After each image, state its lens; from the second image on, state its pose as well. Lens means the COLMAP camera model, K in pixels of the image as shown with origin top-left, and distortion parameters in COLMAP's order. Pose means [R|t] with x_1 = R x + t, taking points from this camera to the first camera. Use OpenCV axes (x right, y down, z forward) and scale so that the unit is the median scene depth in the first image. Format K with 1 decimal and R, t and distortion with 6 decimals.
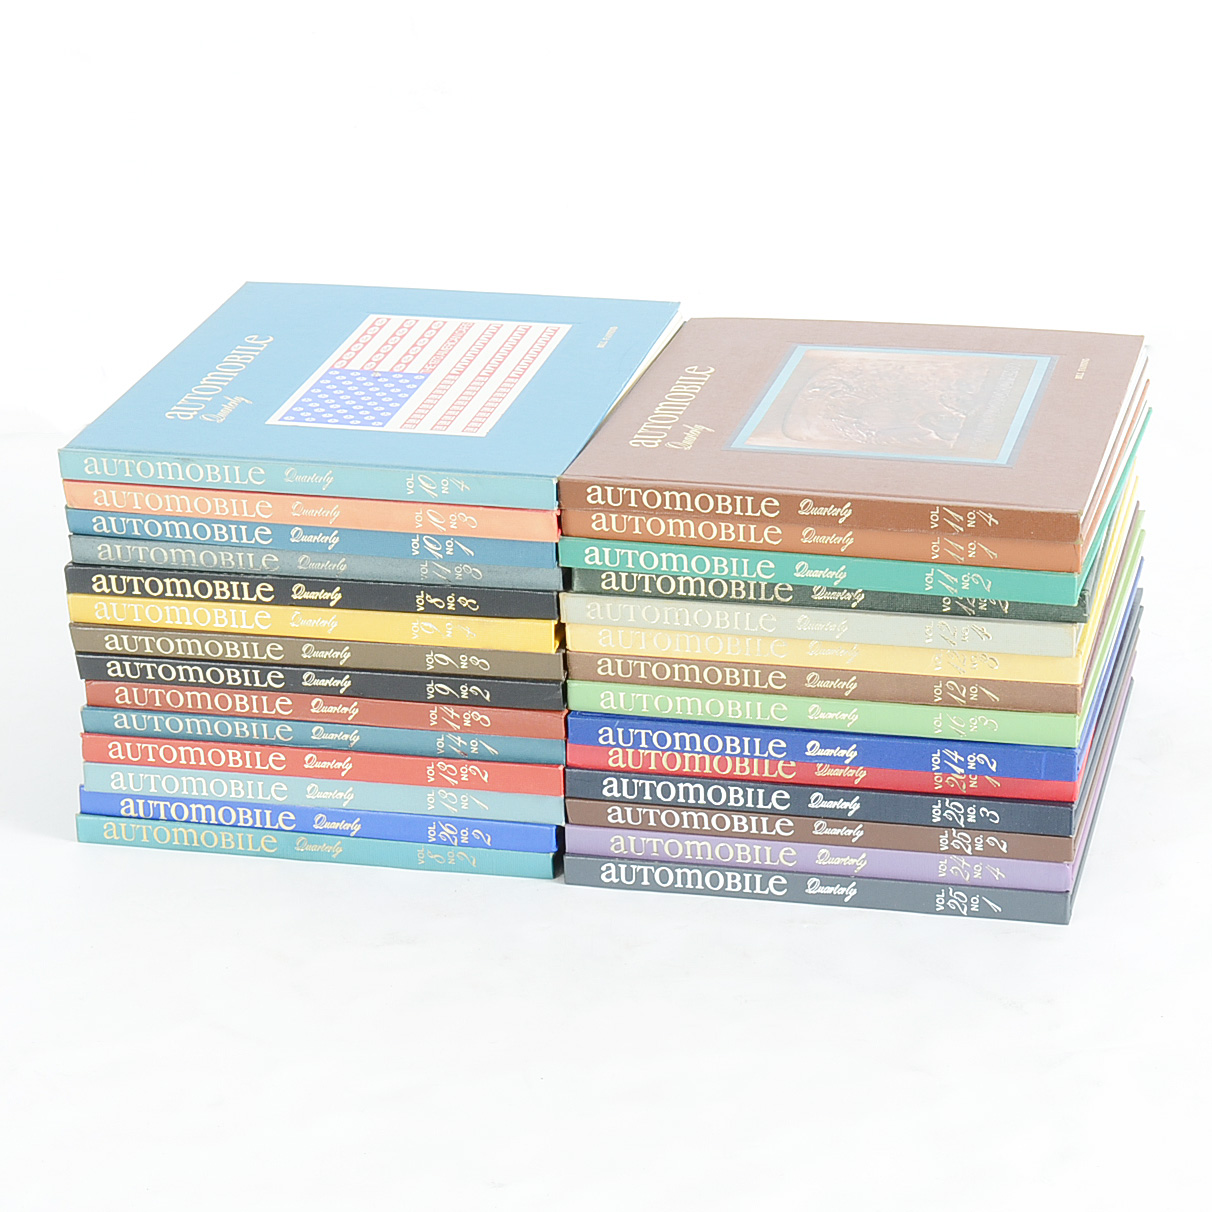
lens RADIAL K [[4015.4, 0, 609.9], [0, 4015.4, 606.7], [0, 0, 1]] dist [0.175214, 0.000000]
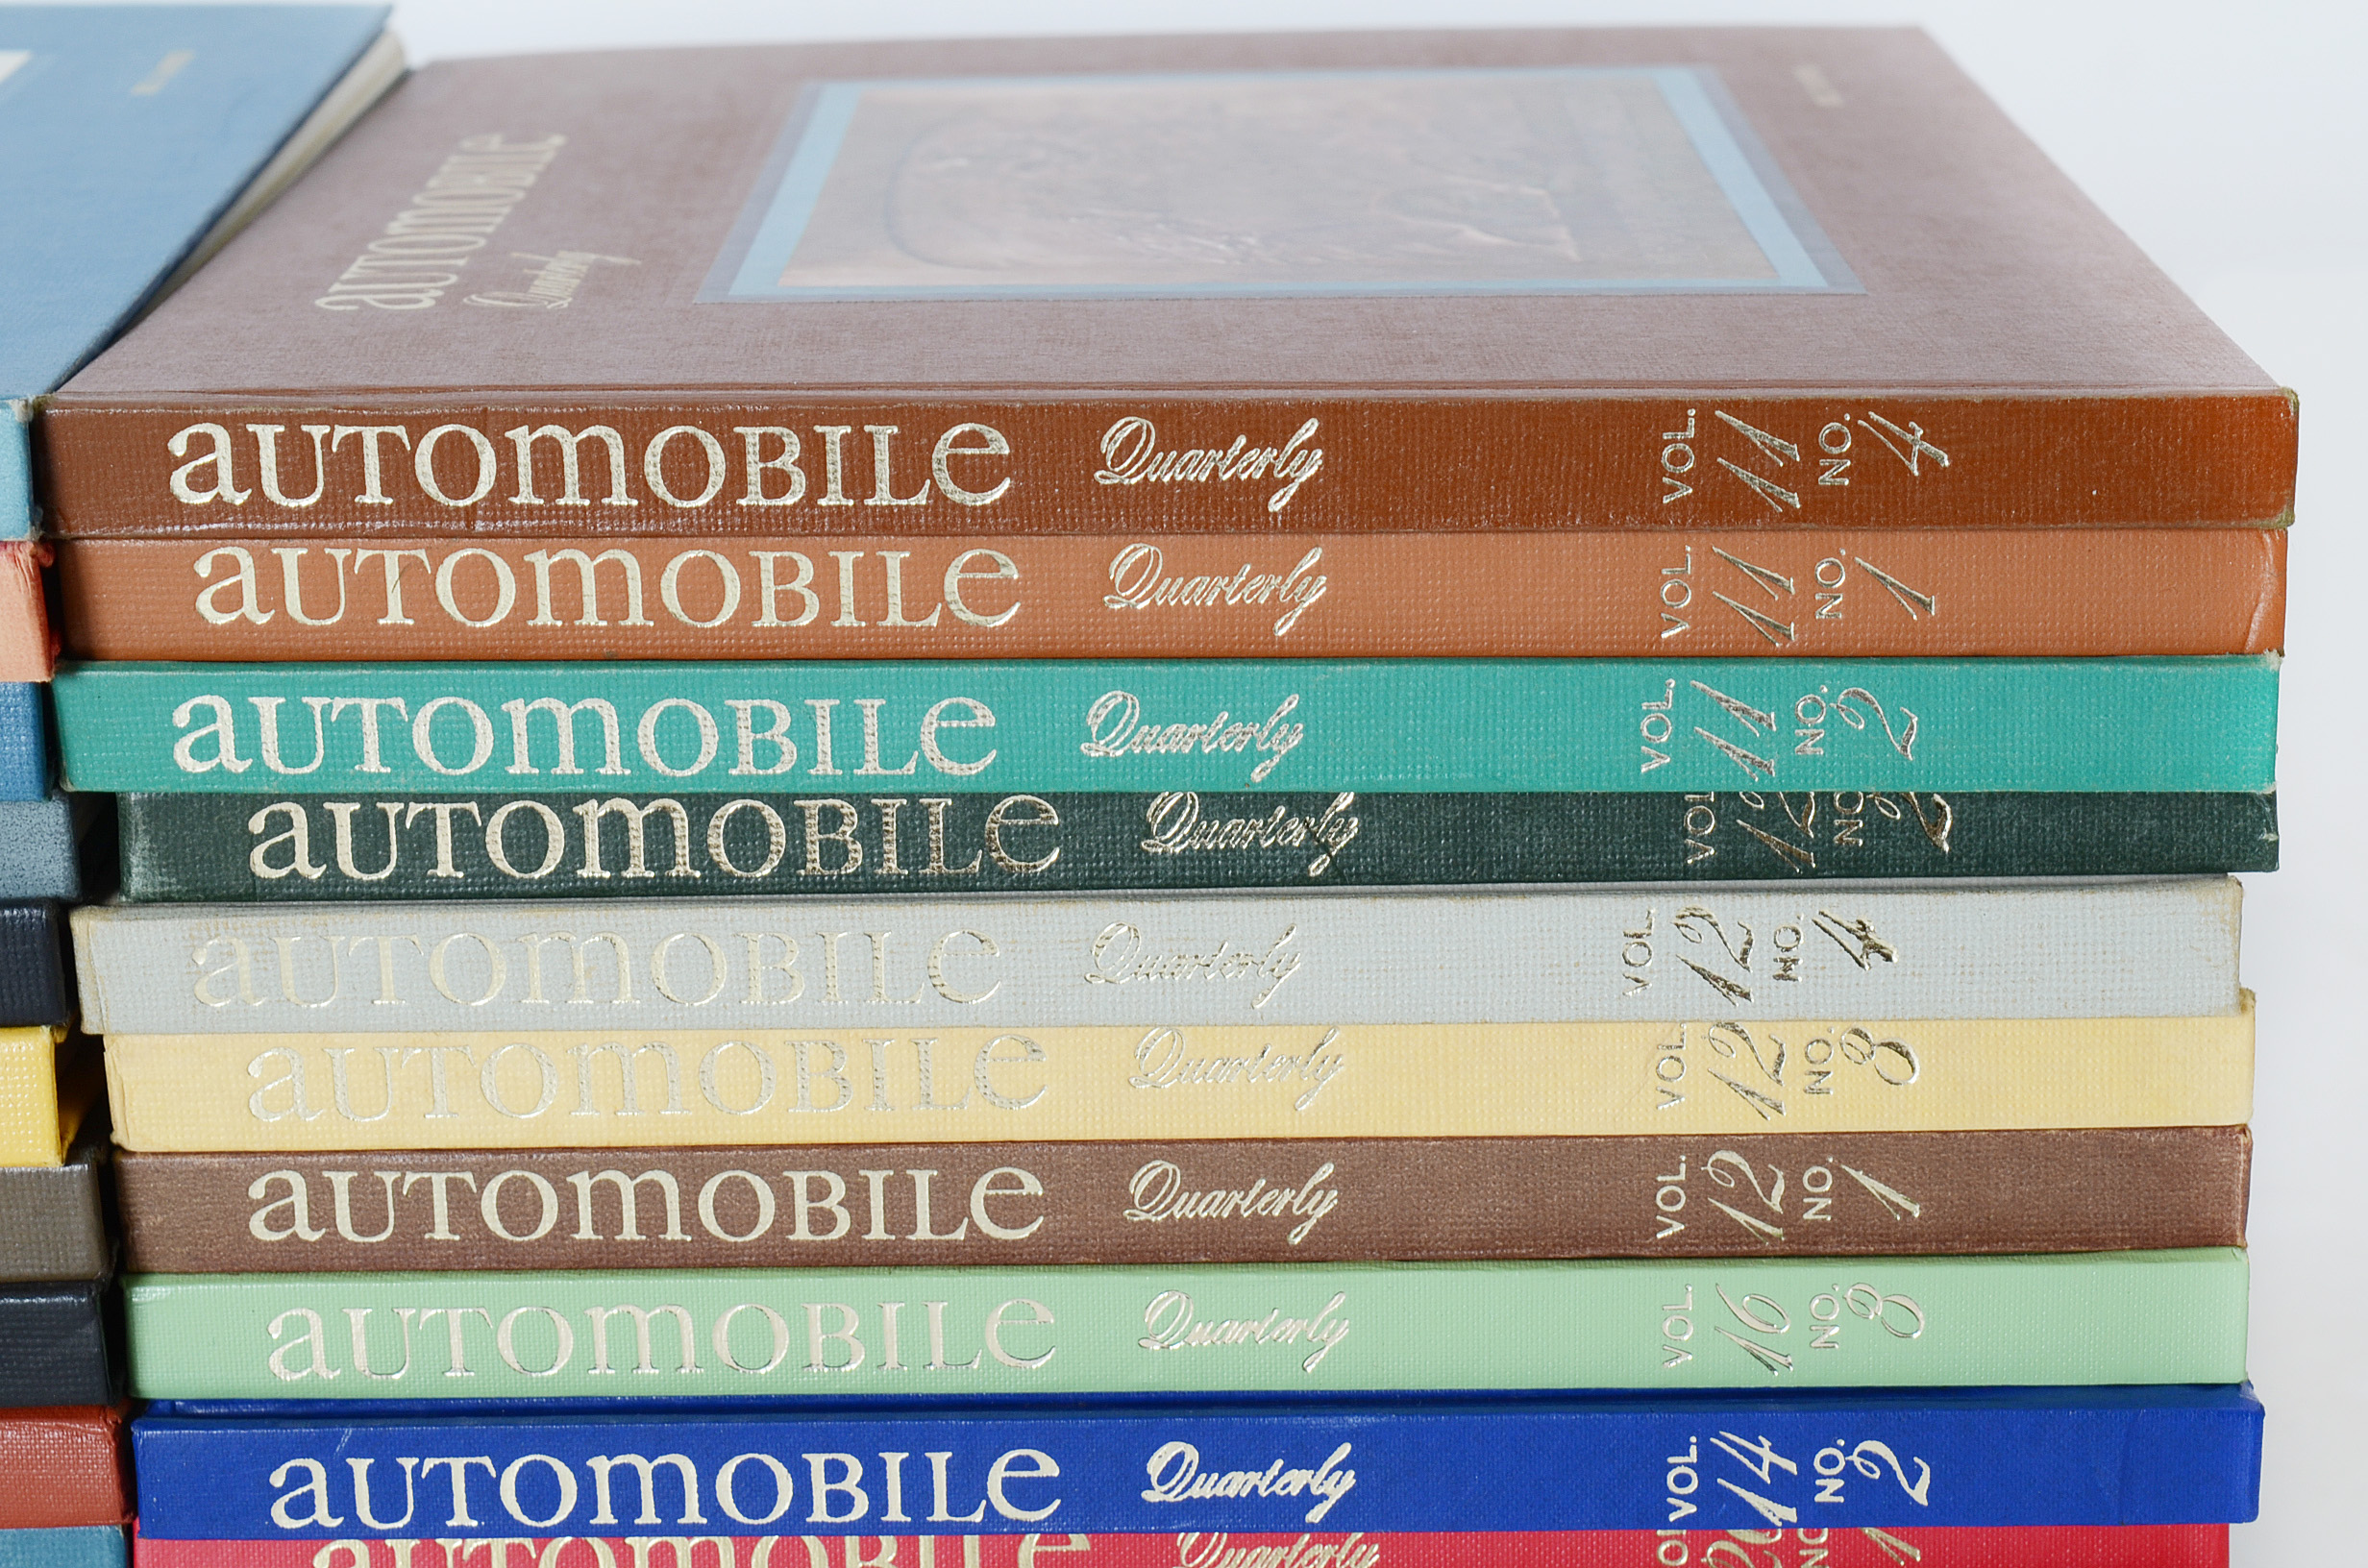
lens RADIAL K [[5531.5, 0, 1195.5], [0, 5531.5, 772.1], [0, 0, 1]] dist [0.108163, 0.000000]
pose [[0.976643, -0.060130, 0.206282, -0.015007], [0.074988, 0.995065, -0.064975, 0.014971], [-0.201357, 0.078926, 0.976333, 0.672936]]
